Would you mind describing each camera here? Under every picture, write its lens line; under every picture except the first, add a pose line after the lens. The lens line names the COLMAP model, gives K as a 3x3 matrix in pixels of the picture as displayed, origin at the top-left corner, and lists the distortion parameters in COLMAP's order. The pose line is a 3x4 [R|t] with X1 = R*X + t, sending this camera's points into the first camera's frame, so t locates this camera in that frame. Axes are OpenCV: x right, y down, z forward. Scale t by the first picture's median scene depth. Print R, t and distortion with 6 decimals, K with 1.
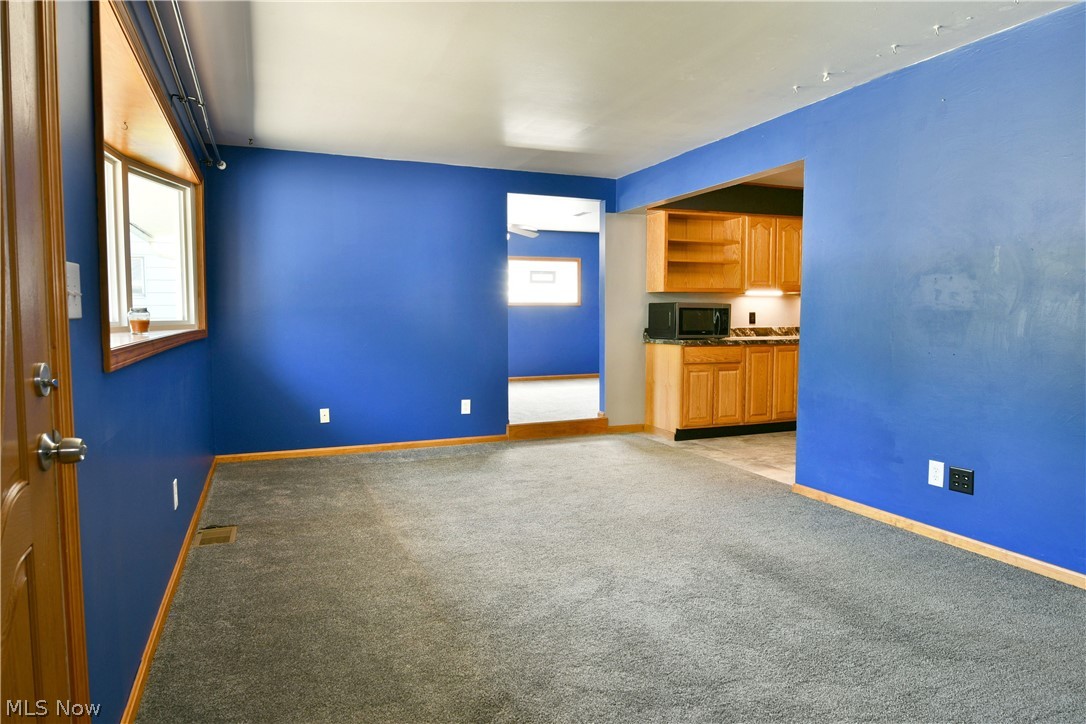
lens RADIAL K [[660.5, 0, 546.7], [0, 660.5, 364.4], [0, 0, 1]] dist [-0.010598, -0.005431]
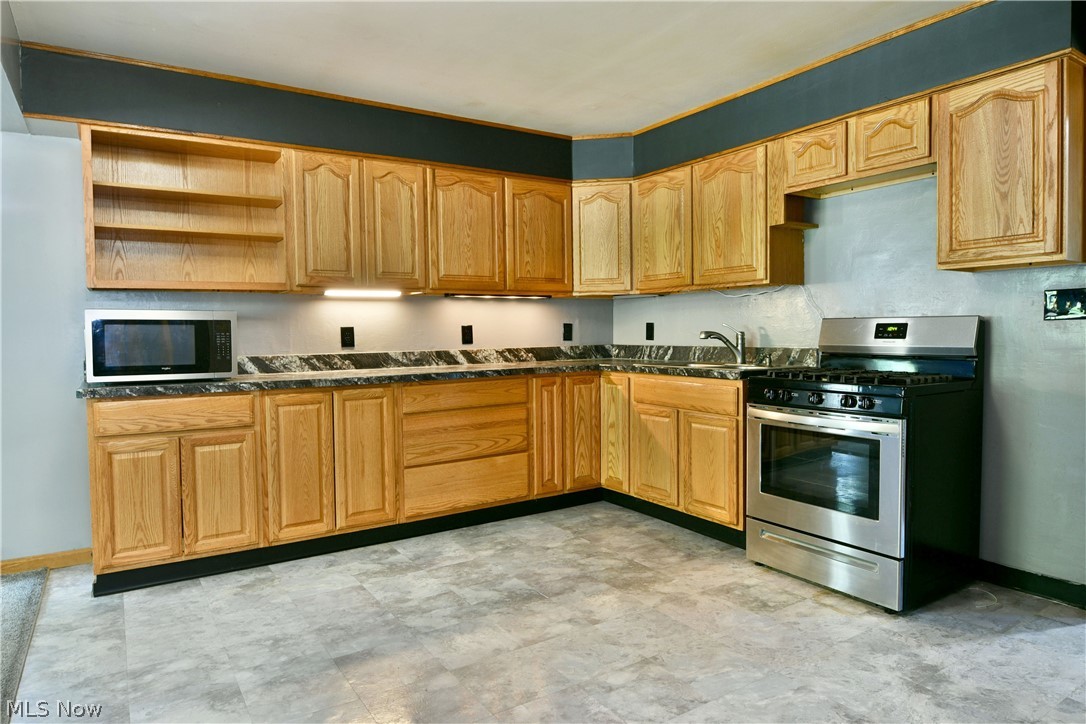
lens RADIAL K [[660.5, 0, 524.7], [0, 660.5, 358.3], [0, 0, 1]] dist [-0.010598, -0.005431]
pose [[0.985714, -0.015885, 0.167679, 0.426859], [0.021405, 0.999285, -0.031167, -0.035533], [-0.167064, 0.034311, 0.985349, 0.472932]]
